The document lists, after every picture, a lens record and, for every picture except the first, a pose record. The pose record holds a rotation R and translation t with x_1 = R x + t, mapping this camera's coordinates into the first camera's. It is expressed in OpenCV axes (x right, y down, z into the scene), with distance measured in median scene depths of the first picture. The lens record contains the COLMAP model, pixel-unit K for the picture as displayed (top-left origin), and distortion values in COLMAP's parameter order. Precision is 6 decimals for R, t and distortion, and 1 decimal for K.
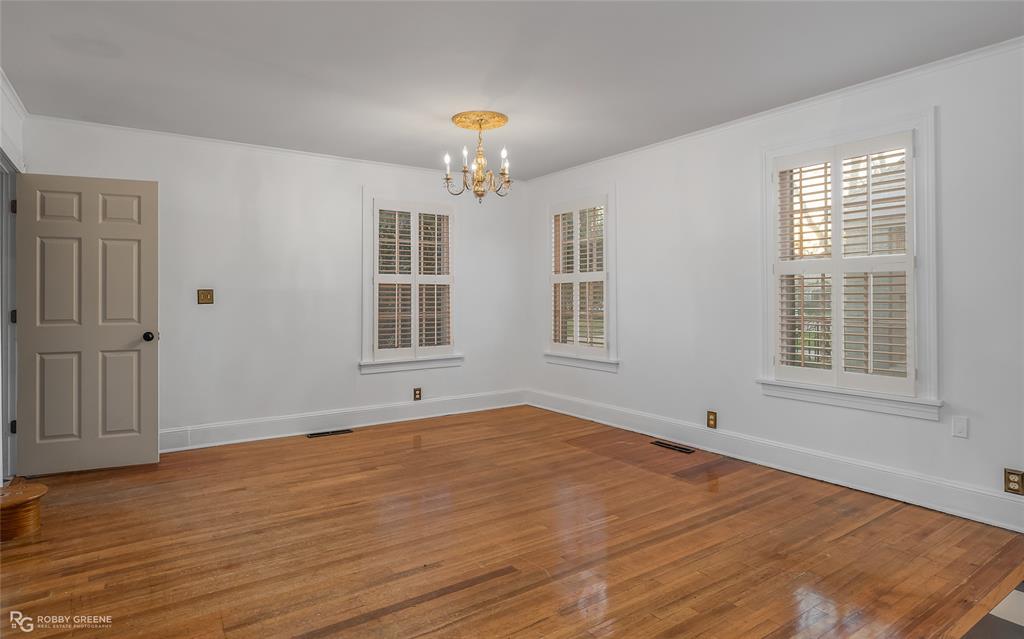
lens RADIAL K [[559.5, 0, 511.3], [0, 559.5, 296.7], [0, 0, 1]] dist [0.024347, -0.000171]
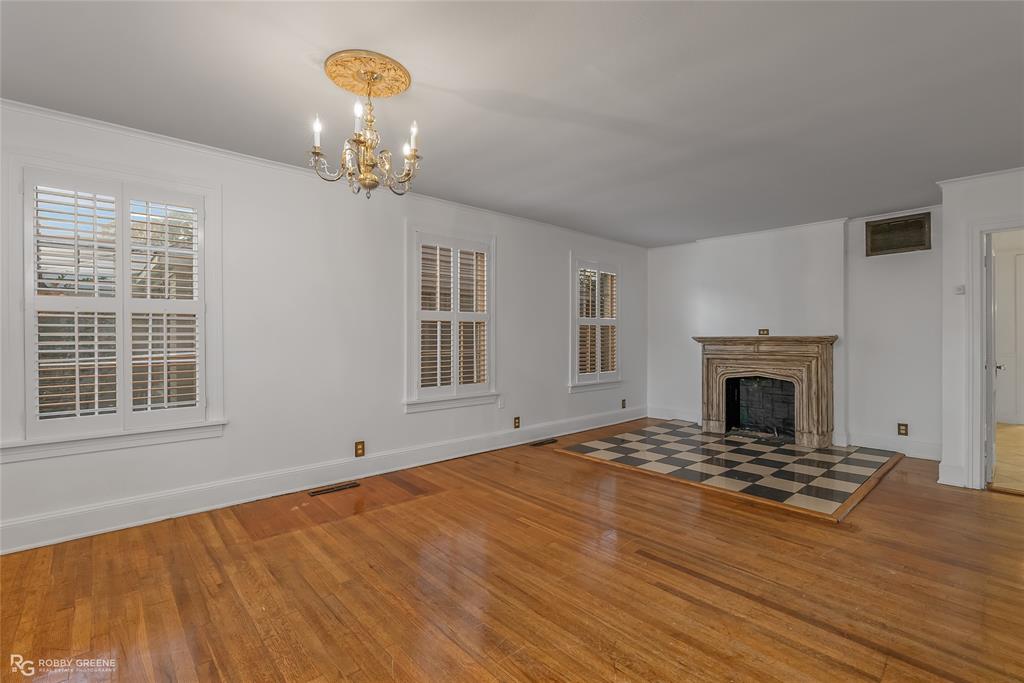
lens RADIAL K [[466.4, 0, 511.3], [0, 466.4, 334.5], [0, 0, 1]] dist [0.001907, 0.001449]
pose [[-0.128963, 0.008784, 0.991610, -0.775042], [-0.001258, 0.999959, -0.009021, 0.004438], [-0.991649, -0.002411, -0.128947, 1.096158]]
